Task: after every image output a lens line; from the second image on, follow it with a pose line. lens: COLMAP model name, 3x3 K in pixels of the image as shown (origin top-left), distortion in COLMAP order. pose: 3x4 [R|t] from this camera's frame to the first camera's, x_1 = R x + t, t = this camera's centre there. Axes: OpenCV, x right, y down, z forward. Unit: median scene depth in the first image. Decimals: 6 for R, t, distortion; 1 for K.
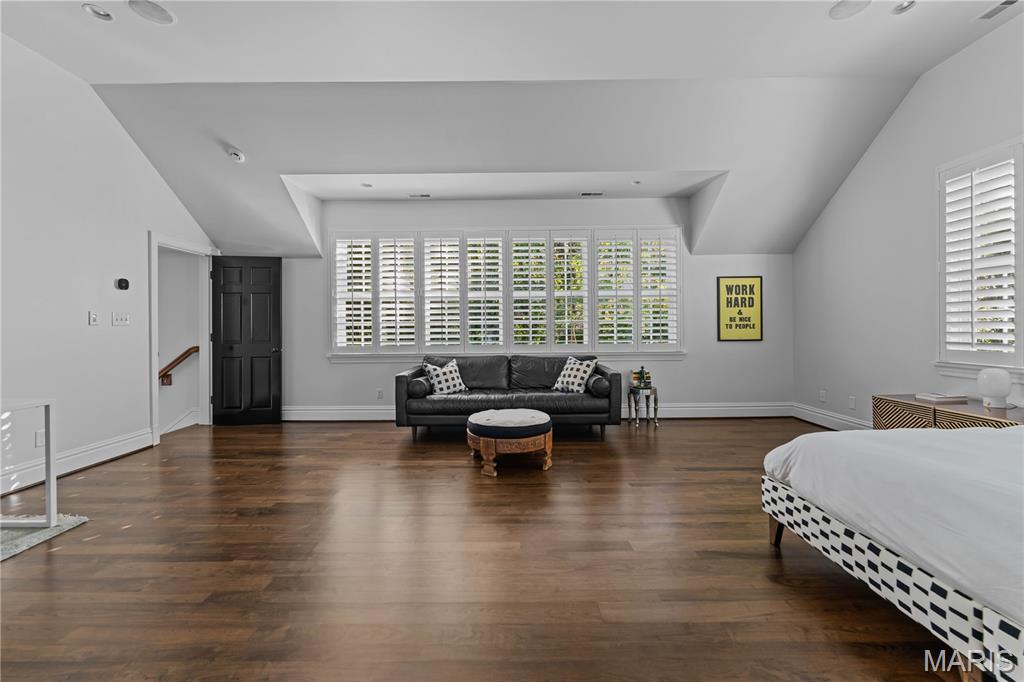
lens RADIAL K [[411.8, 0, 510.6], [0, 411.8, 330.1], [0, 0, 1]] dist [0.000780, 0.000269]
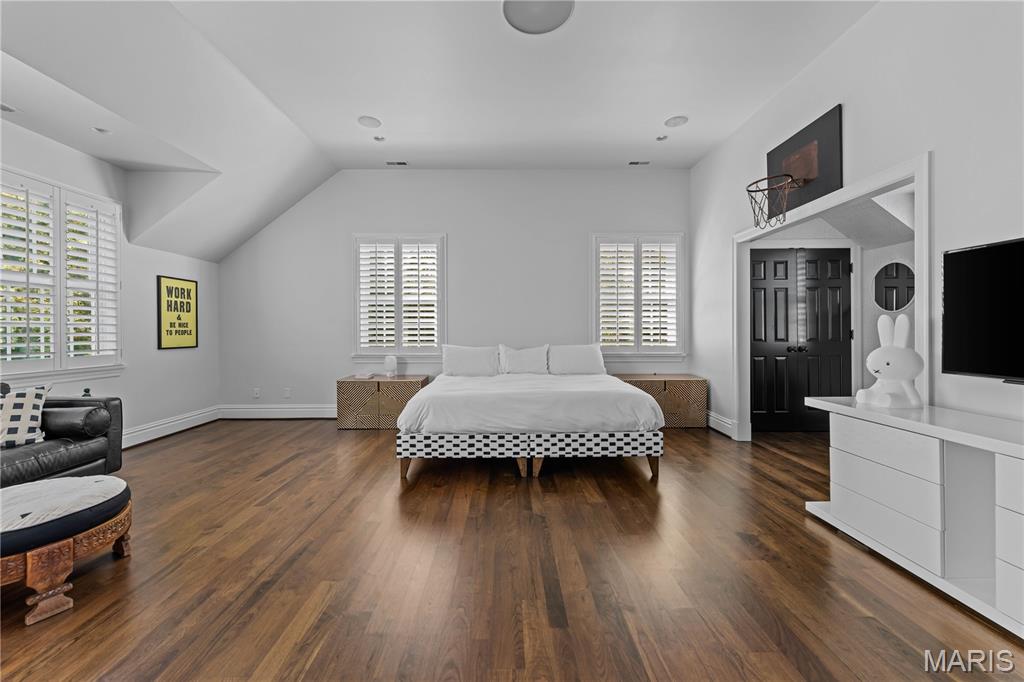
lens RADIAL K [[411.8, 0, 510.6], [0, 411.8, 330.1], [0, 0, 1]] dist [0.000780, 0.000269]
pose [[-0.010355, 0.011045, 0.999885, -0.375710], [0.011364, 0.999876, -0.010927, 0.003724], [-0.999882, 0.011250, -0.010479, 0.274173]]
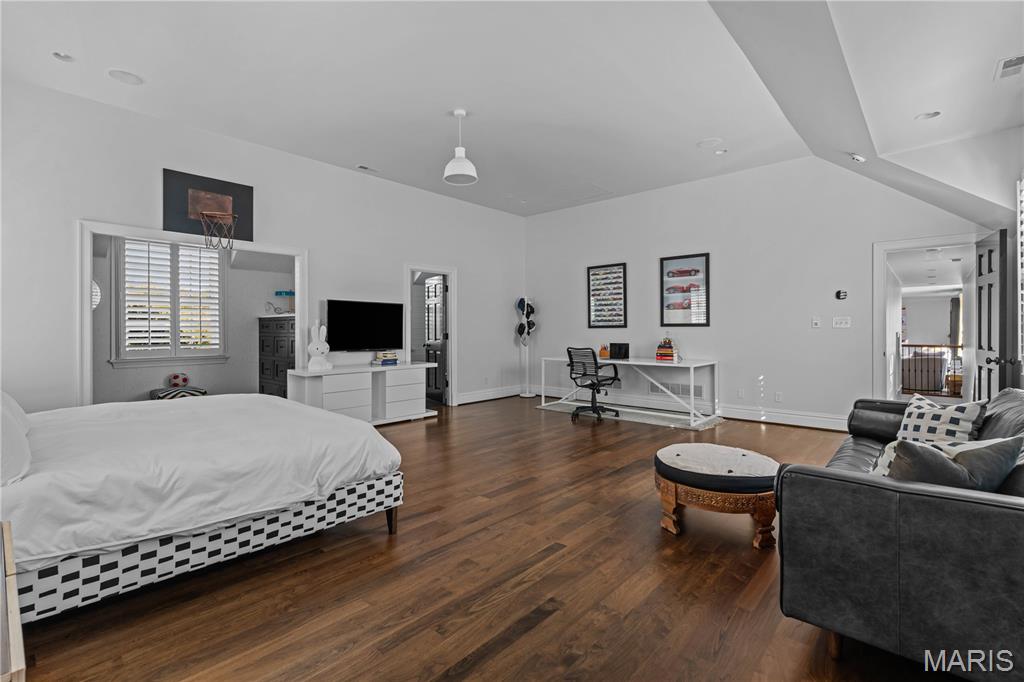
lens RADIAL K [[459.3, 0, 493.1], [0, 459.3, 330.4], [0, 0, 1]] dist [0.000012, -0.000004]
pose [[-0.695811, 0.008103, -0.718179, 0.585056], [0.000261, 0.999939, 0.011029, -0.014024], [0.718225, 0.007487, -0.695771, 0.896760]]
